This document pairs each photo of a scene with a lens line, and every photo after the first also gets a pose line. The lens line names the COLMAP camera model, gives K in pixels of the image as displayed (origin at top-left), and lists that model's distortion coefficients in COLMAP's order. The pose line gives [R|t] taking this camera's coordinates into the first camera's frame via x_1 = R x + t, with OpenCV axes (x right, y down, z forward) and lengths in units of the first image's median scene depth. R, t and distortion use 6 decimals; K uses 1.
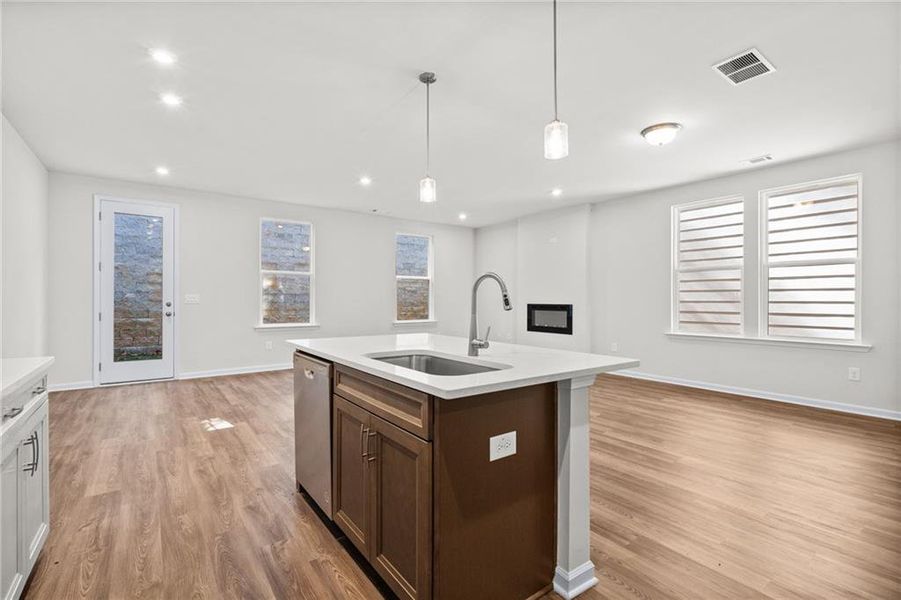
lens RADIAL K [[414.3, 0, 449.9], [0, 414.3, 300.9], [0, 0, 1]] dist [-0.000087, 0.000457]
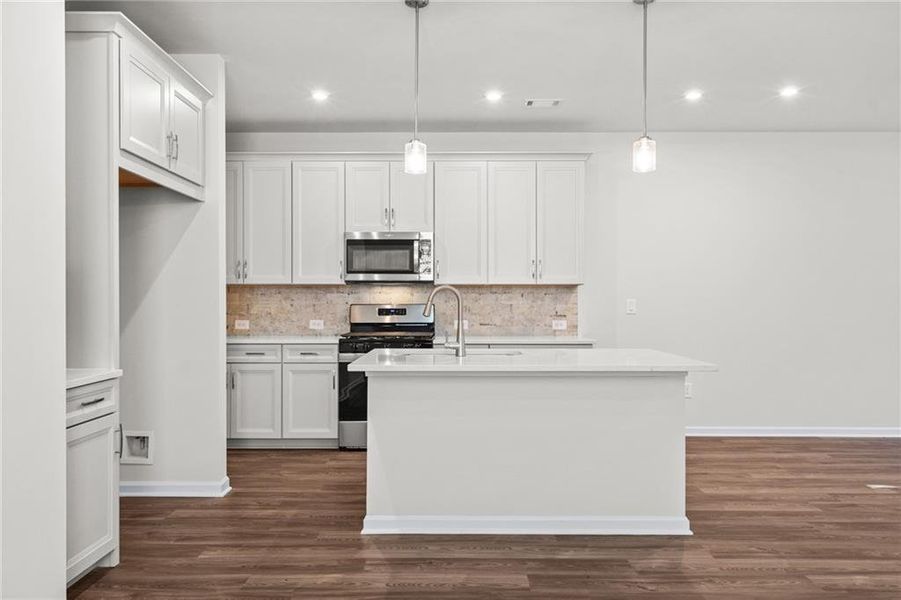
lens RADIAL K [[641.5, 0, 446.4], [0, 641.5, 308.1], [0, 0, 1]] dist [0.008416, 0.004183]
pose [[-0.601976, 0.003691, -0.798506, 0.584040], [-0.006124, 0.999939, 0.009239, -0.007778], [0.798491, 0.010451, -0.601916, 0.791000]]
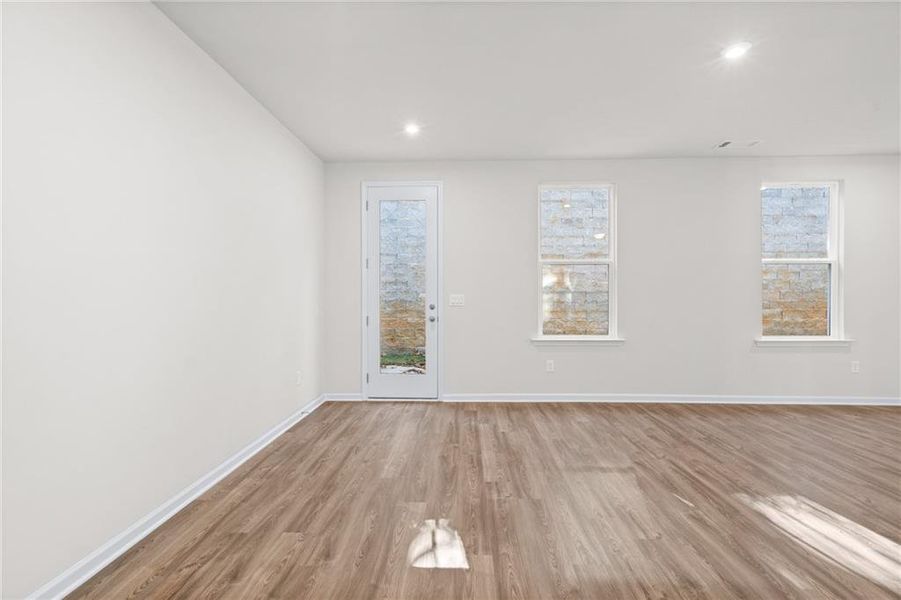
lens RADIAL K [[414.3, 0, 449.9], [0, 414.3, 300.9], [0, 0, 1]] dist [-0.000087, 0.000457]
pose [[0.783860, 0.002230, -0.620933, -0.173761], [0.001748, 0.999982, 0.005798, -0.009129], [0.620935, -0.005631, 0.783842, 0.446252]]
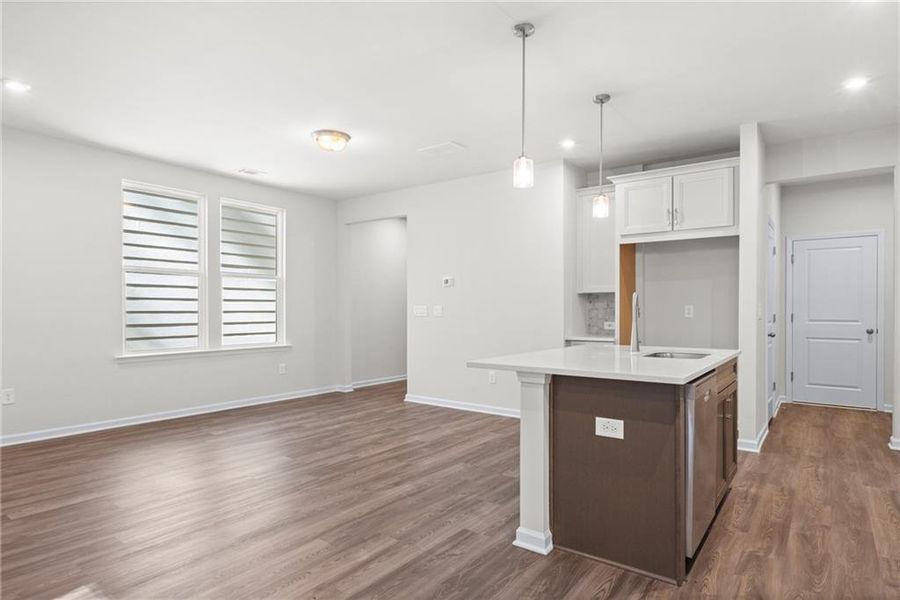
lens RADIAL K [[505.5, 0, 450.4], [0, 505.5, 309.9], [0, 0, 1]] dist [0.002020, 0.002287]
pose [[-0.294594, -0.003386, 0.955617, -0.528977], [0.002133, 0.999989, 0.004200, -0.006068], [-0.955620, 0.003276, -0.294583, 0.804219]]
